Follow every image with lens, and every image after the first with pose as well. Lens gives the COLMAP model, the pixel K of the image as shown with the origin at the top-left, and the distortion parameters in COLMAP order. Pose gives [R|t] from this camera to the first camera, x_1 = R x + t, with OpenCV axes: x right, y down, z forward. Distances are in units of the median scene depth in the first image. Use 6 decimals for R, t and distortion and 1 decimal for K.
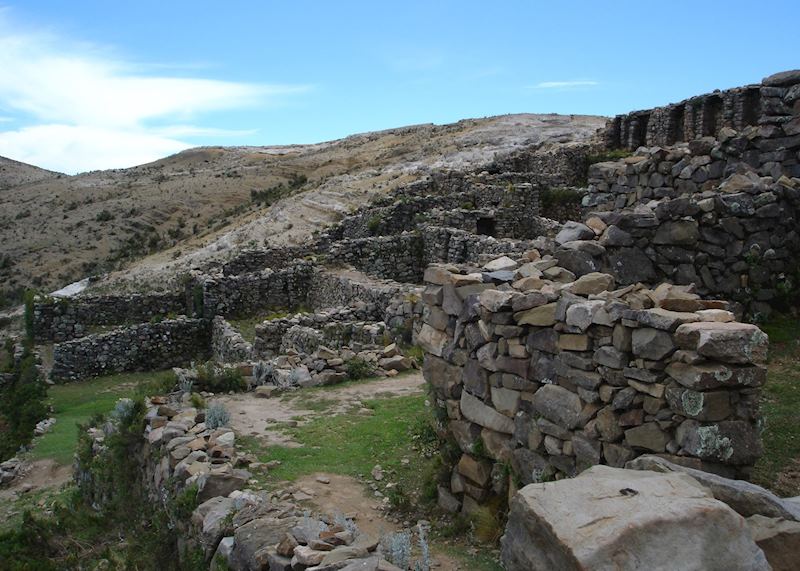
lens RADIAL K [[895.6, 0, 399.9], [0, 895.6, 286.6], [0, 0, 1]] dist [-0.111353, 0.000000]
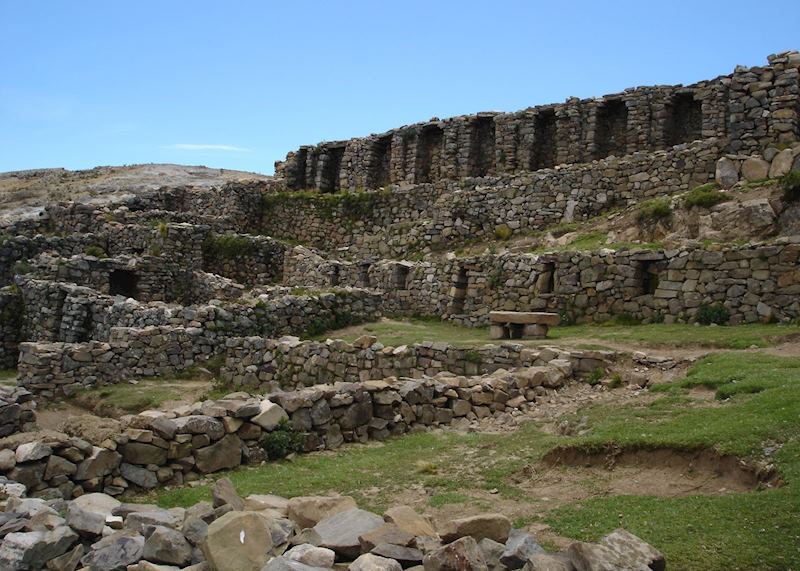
lens RADIAL K [[895.6, 0, 400.1], [0, 895.6, 286.3], [0, 0, 1]] dist [-0.111353, 0.000000]
pose [[0.920170, 0.032302, 0.390184, 0.025318], [-0.003862, 0.997291, -0.073457, -0.015195], [-0.391500, 0.066086, 0.917802, 0.278797]]
